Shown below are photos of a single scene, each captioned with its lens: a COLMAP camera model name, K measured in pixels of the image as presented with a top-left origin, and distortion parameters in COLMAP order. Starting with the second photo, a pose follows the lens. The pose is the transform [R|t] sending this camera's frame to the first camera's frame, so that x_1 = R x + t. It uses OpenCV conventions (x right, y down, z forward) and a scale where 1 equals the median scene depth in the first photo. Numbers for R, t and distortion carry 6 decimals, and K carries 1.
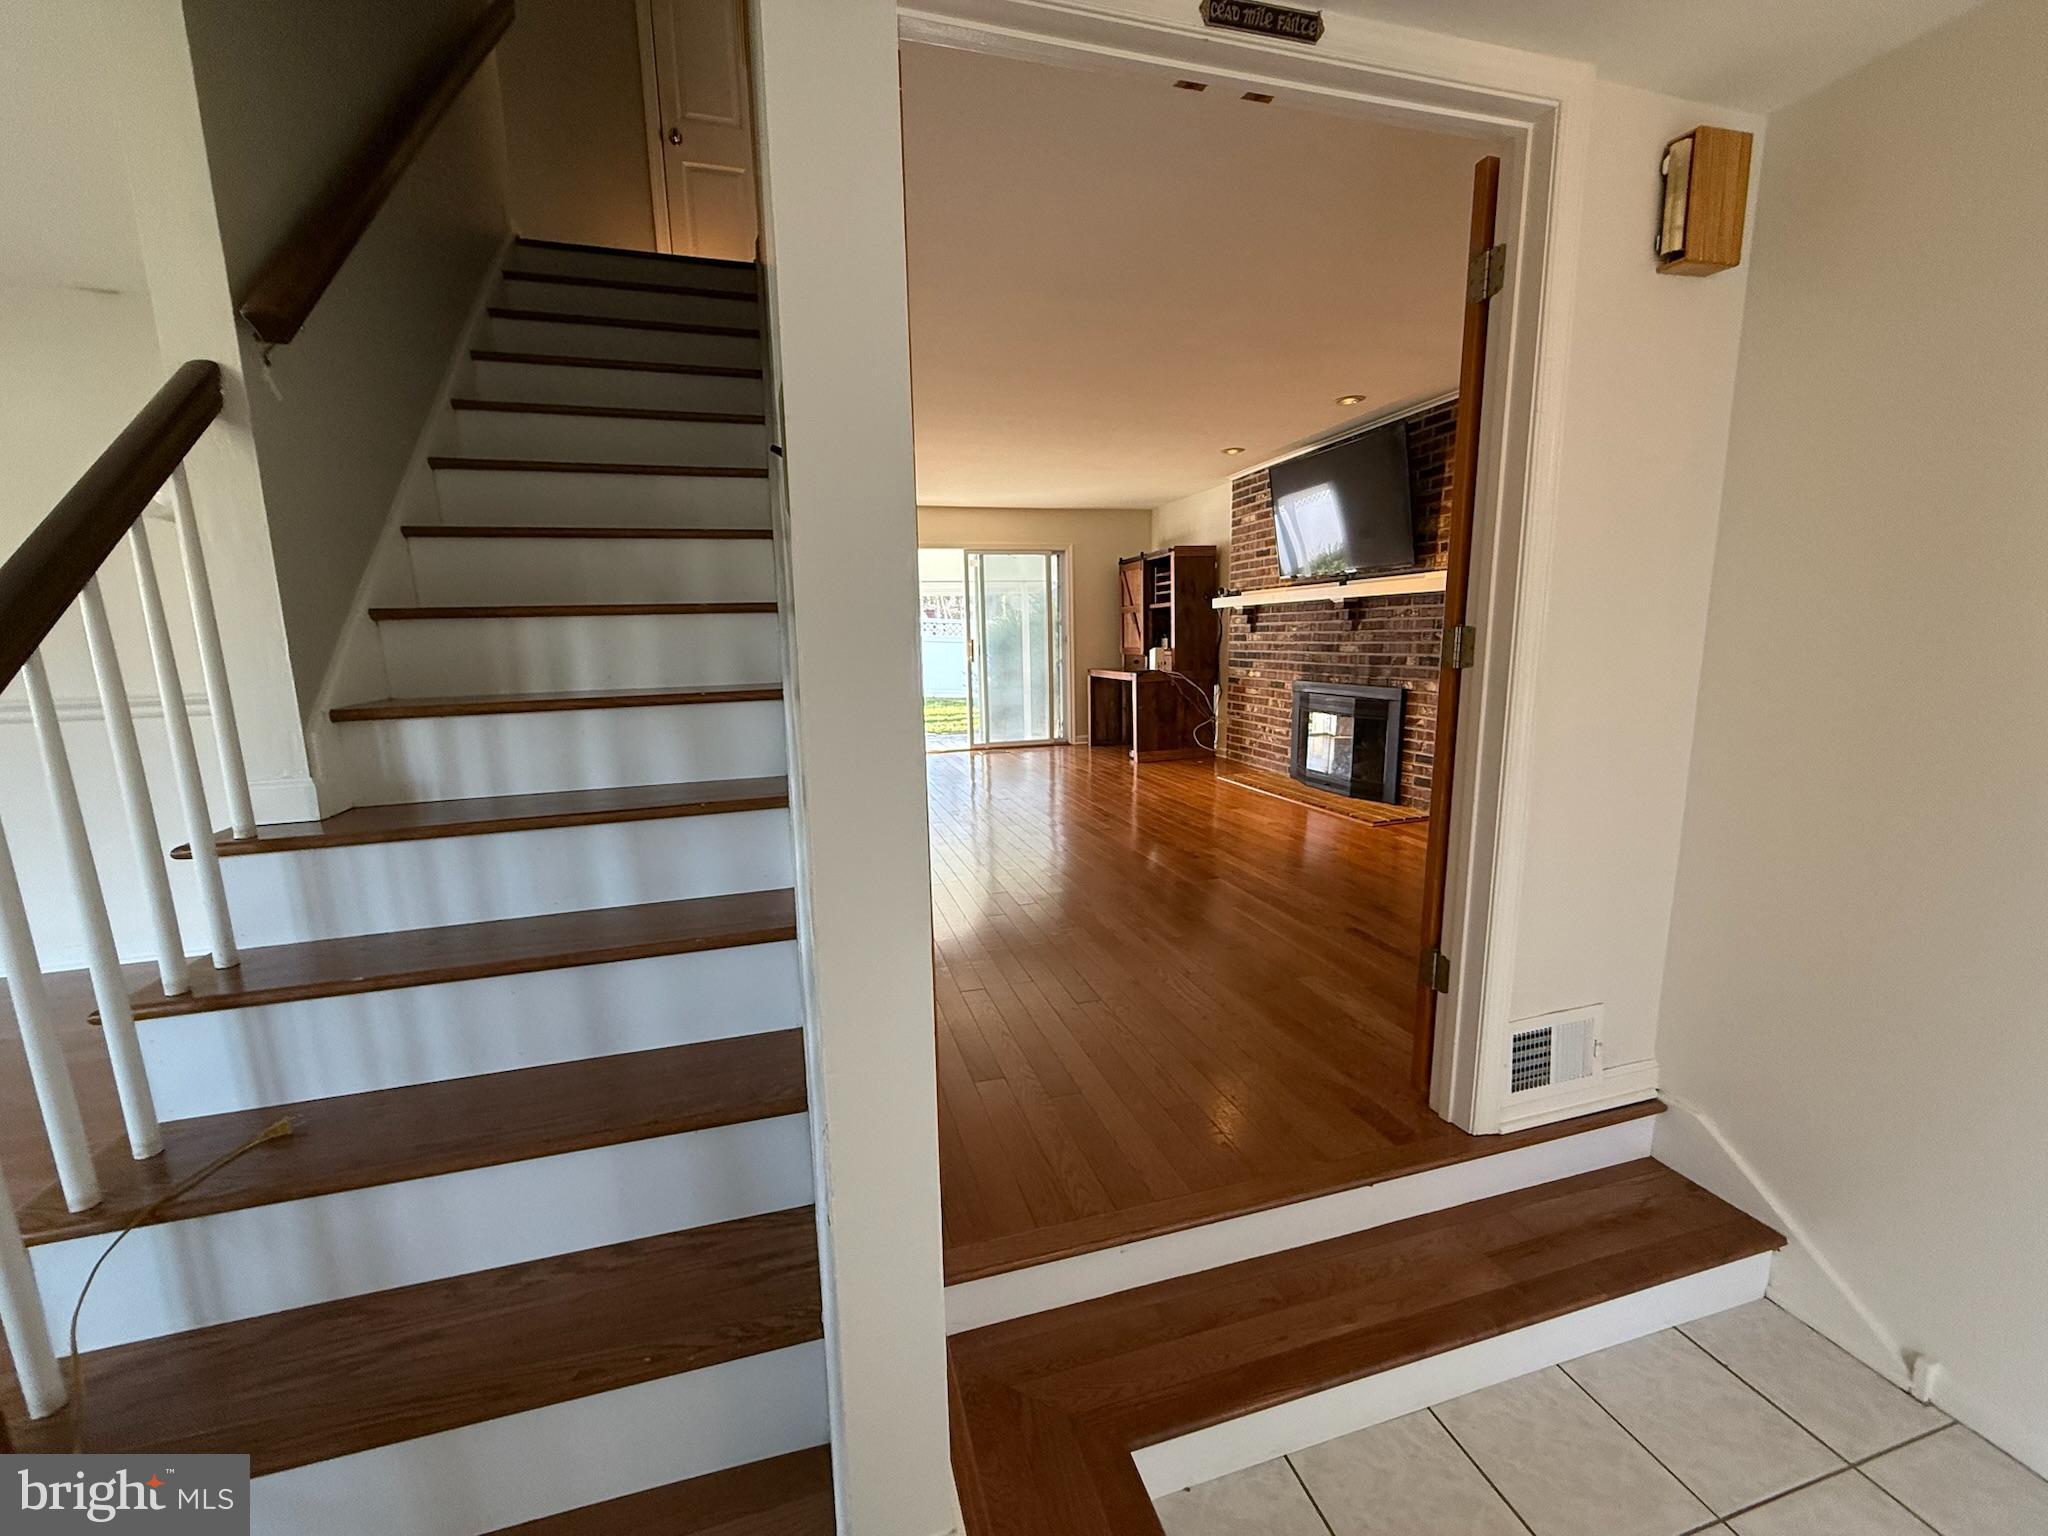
lens RADIAL K [[814.9, 0, 1024.3], [0, 814.9, 766.1], [0, 0, 1]] dist [0.001793, -0.000421]
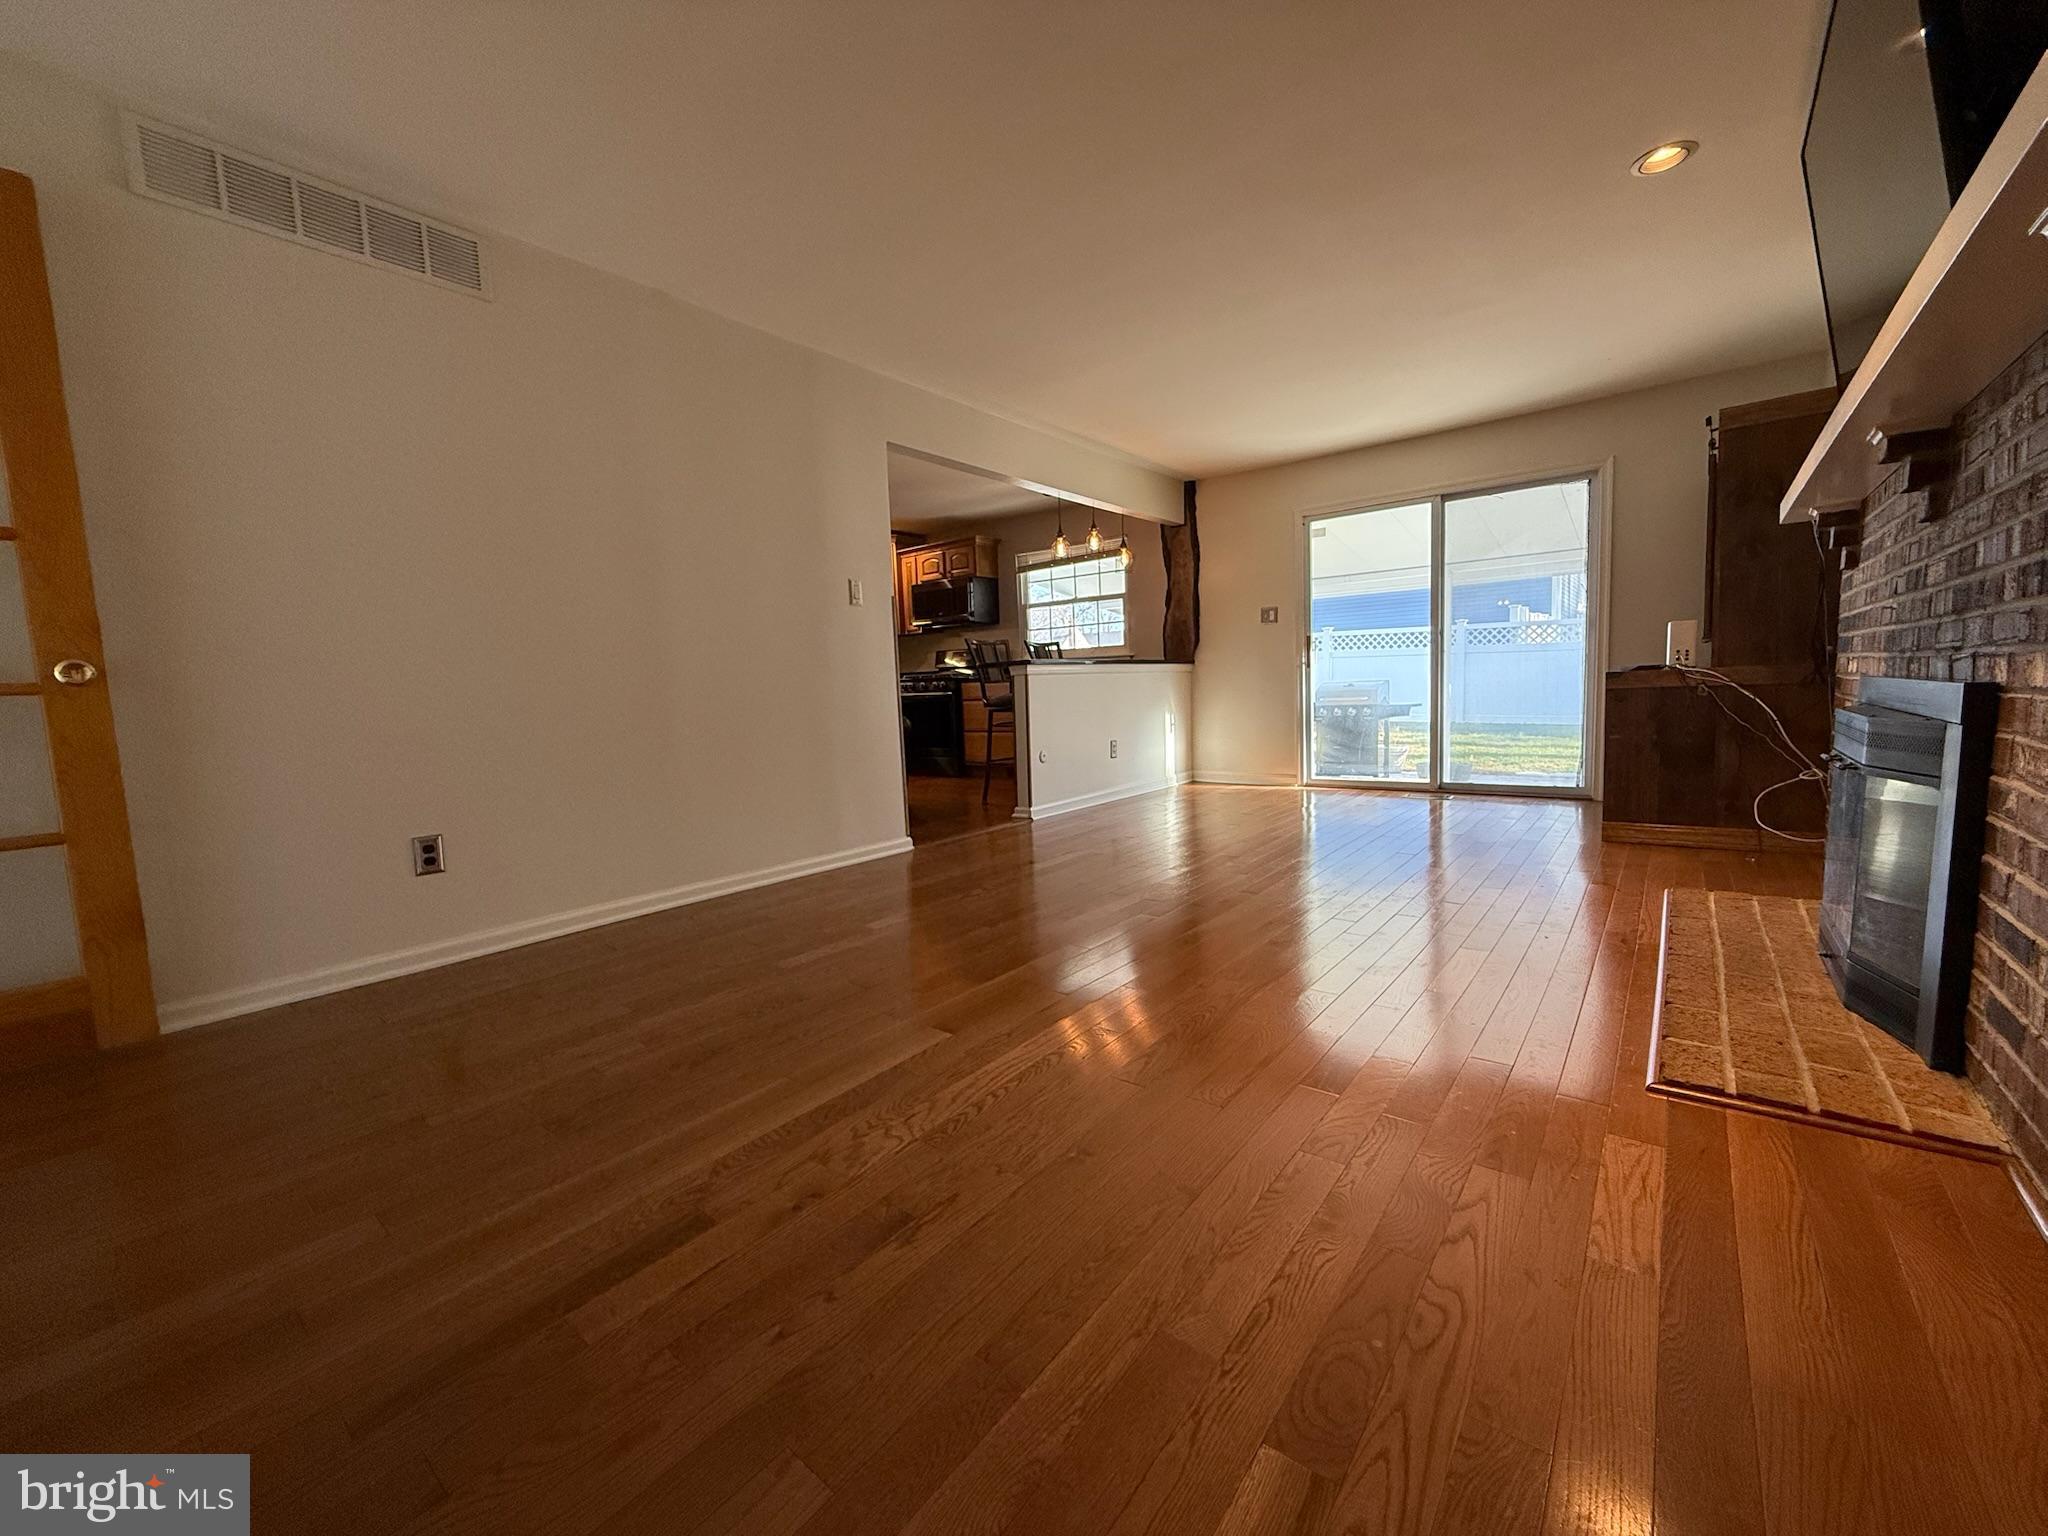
lens RADIAL K [[814.9, 0, 1017.8], [0, 814.9, 764.2], [0, 0, 1]] dist [0.001793, -0.000421]
pose [[0.562154, 0.078568, -0.823292, 0.400355], [-0.105615, 0.994147, 0.022757, -0.028525], [0.820261, 0.074159, 0.567161, 0.432370]]
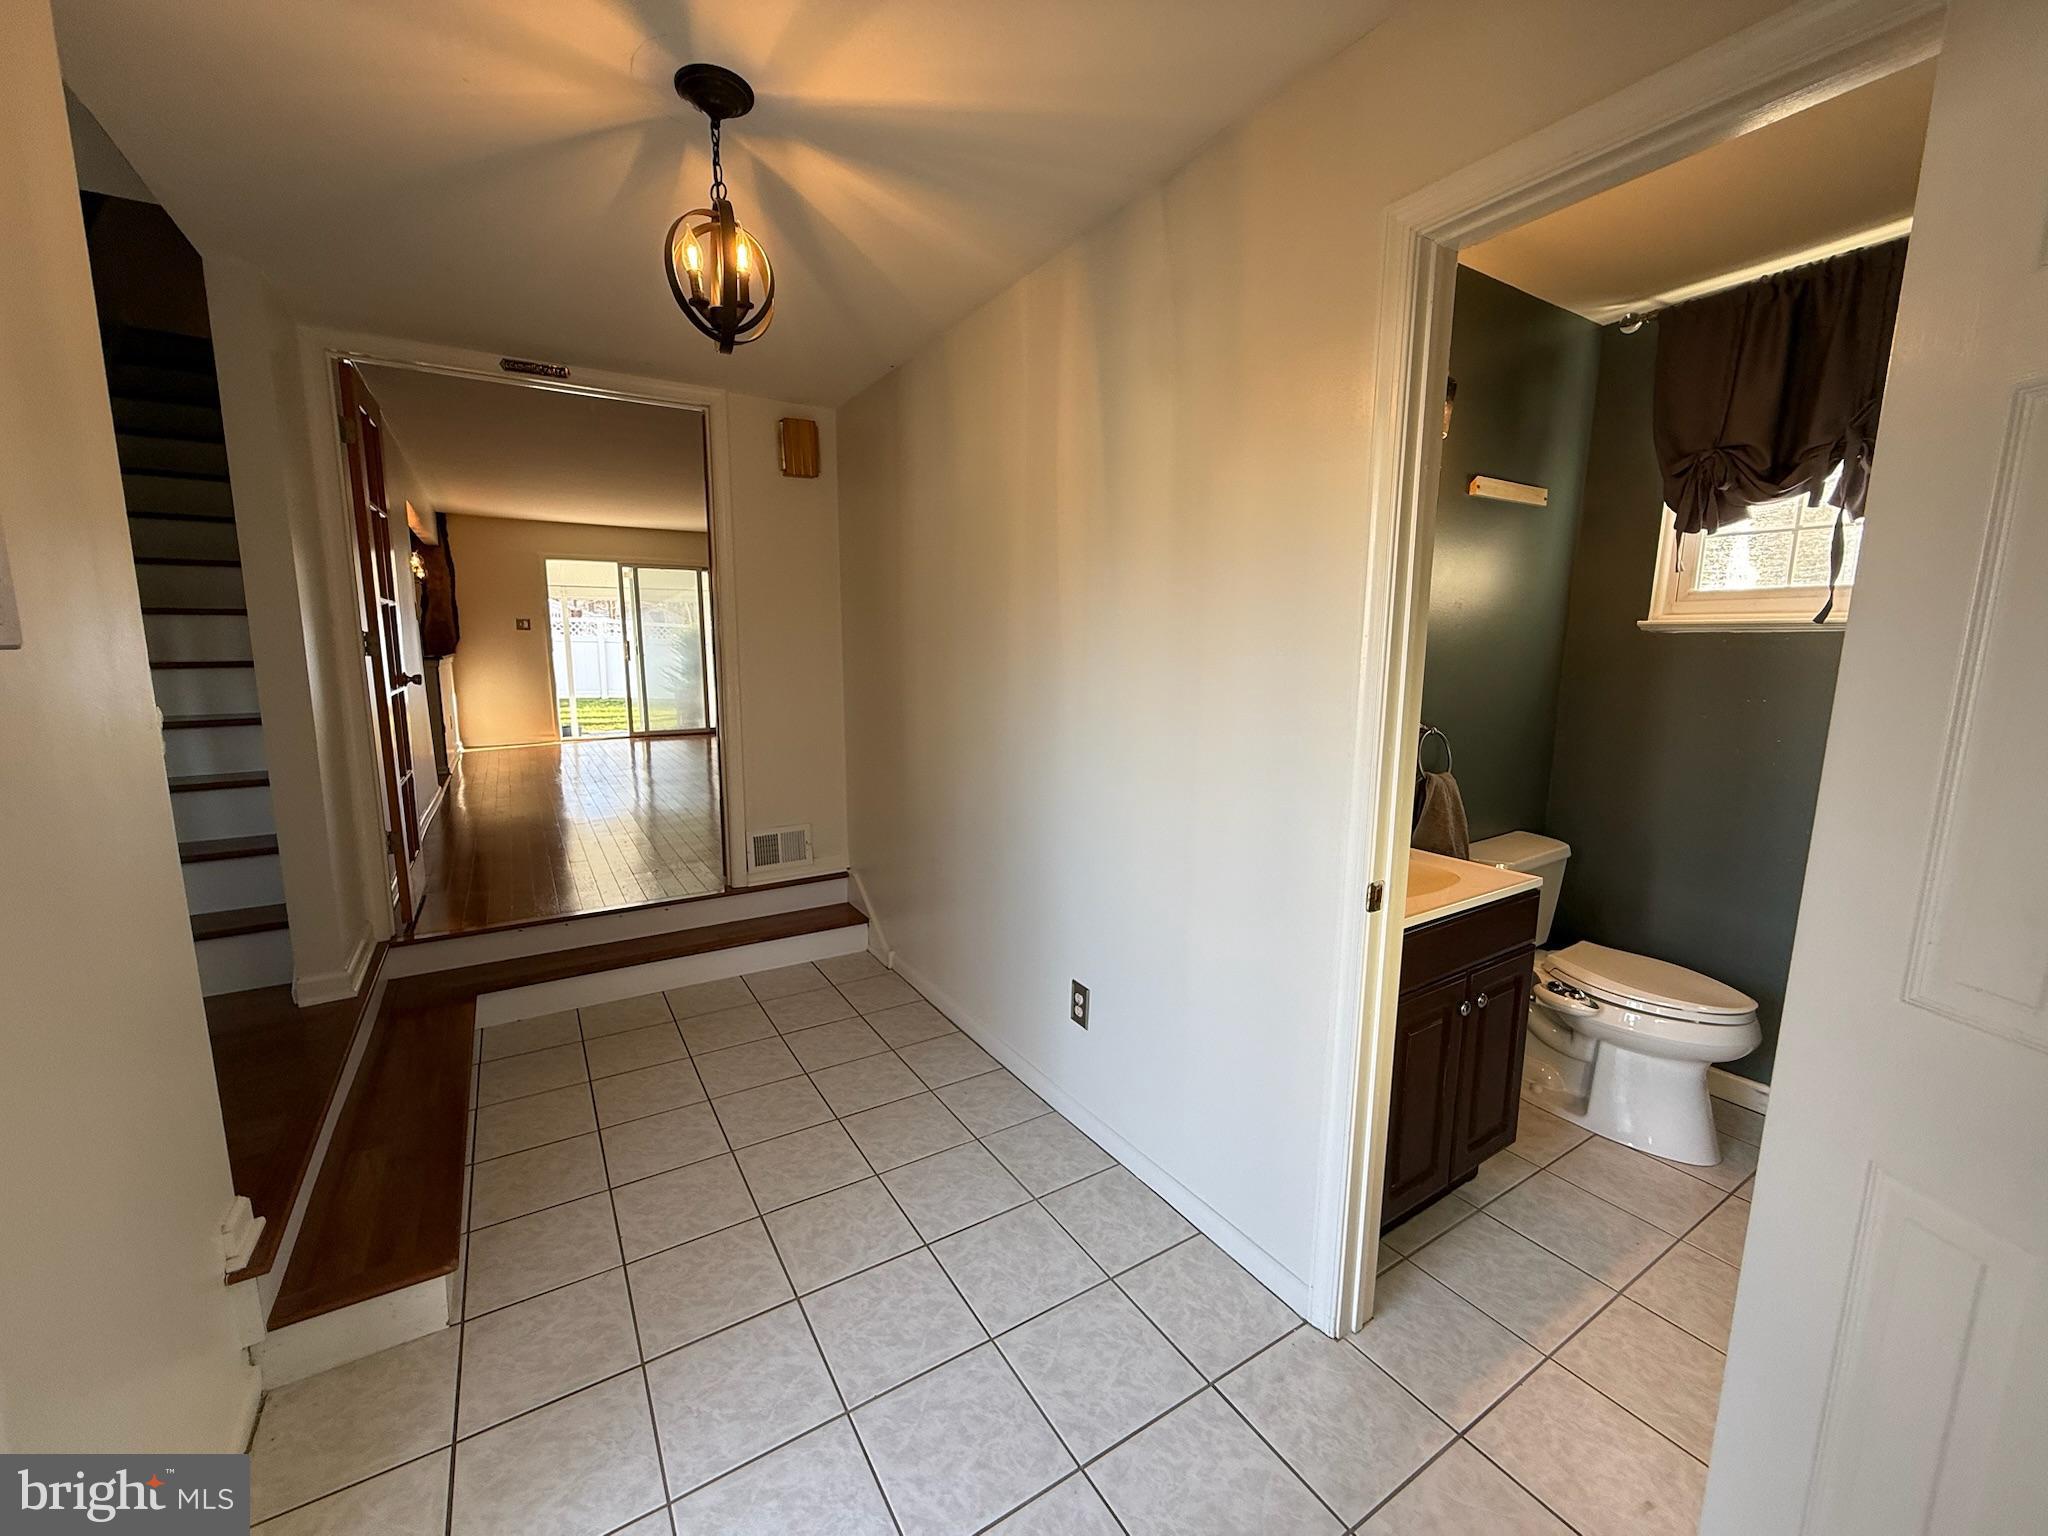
lens RADIAL K [[814.9, 0, 1014.9], [0, 814.9, 765.0], [0, 0, 1]] dist [0.001793, -0.000421]
pose [[0.964802, -0.015576, 0.262514, 0.198535], [0.018548, 0.999789, -0.008846, 0.051104], [-0.262321, 0.013404, 0.964888, -0.320256]]
